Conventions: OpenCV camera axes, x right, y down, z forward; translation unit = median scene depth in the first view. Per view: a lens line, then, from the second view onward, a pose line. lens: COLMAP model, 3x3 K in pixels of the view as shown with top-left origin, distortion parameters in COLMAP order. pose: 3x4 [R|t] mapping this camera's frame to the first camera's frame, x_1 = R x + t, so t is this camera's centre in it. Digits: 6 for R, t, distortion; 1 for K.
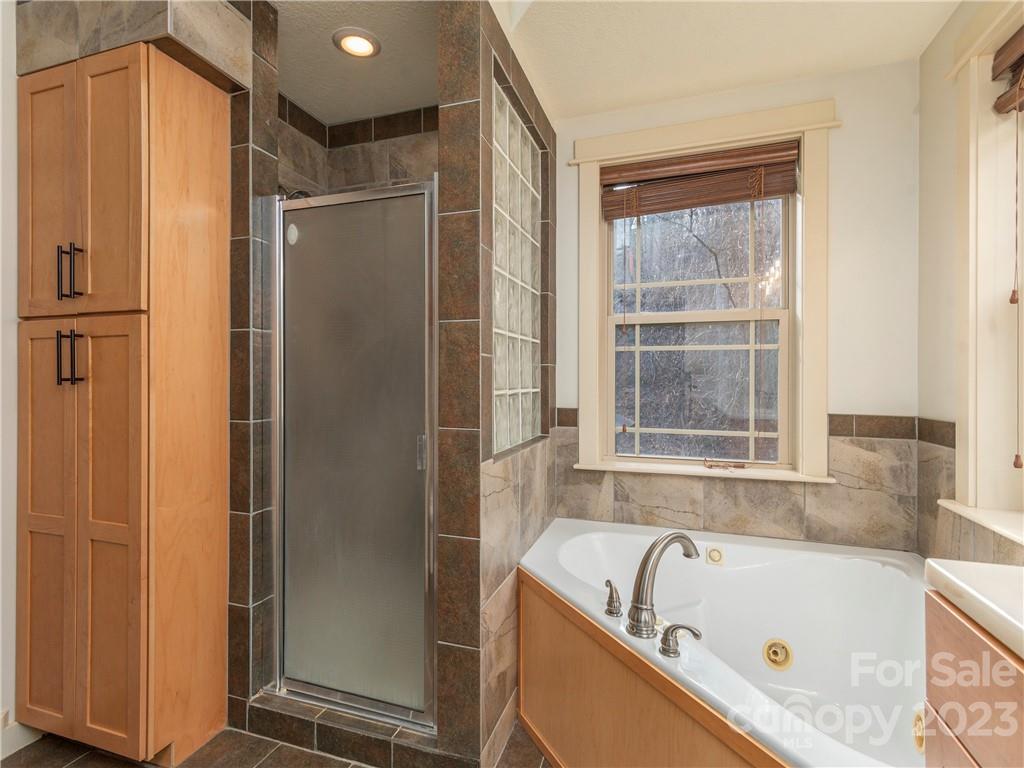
lens RADIAL K [[502.7, 0, 505.4], [0, 502.7, 378.3], [0, 0, 1]] dist [0.001748, 0.000174]
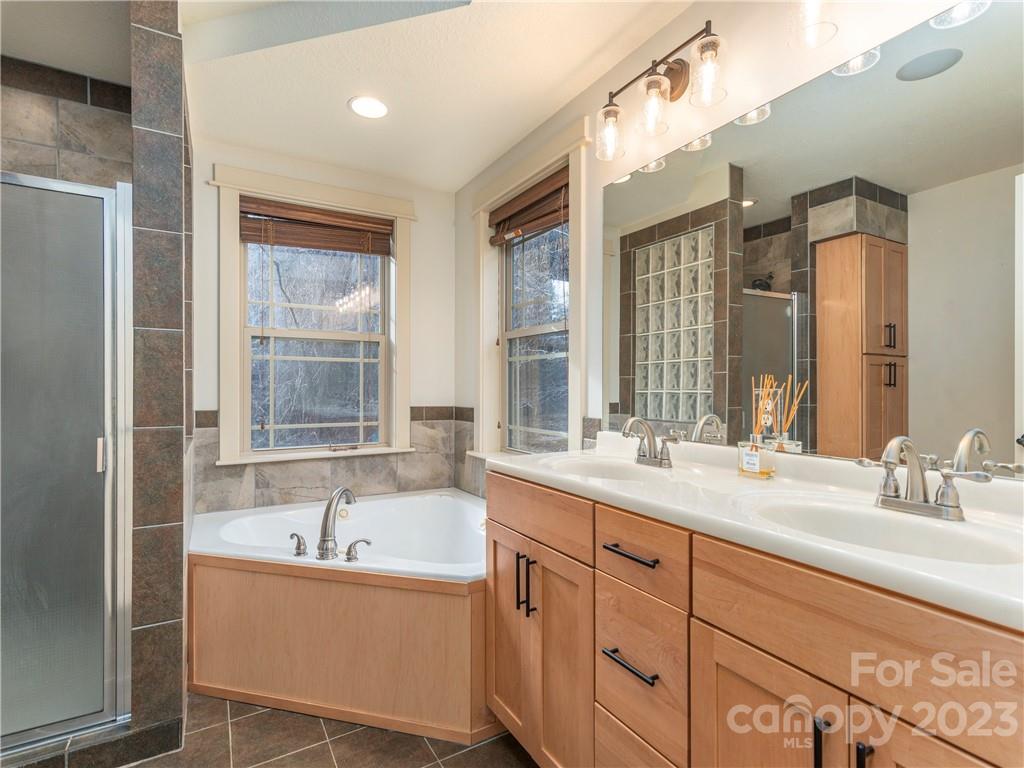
lens RADIAL K [[502.7, 0, 512.4], [0, 502.7, 385.0], [0, 0, 1]] dist [0.001748, 0.000174]
pose [[0.649360, 0.000761, 0.760481, -0.305629], [-0.000534, 1.000000, -0.000545, 0.005753], [-0.760481, -0.000052, 0.649360, -0.218959]]
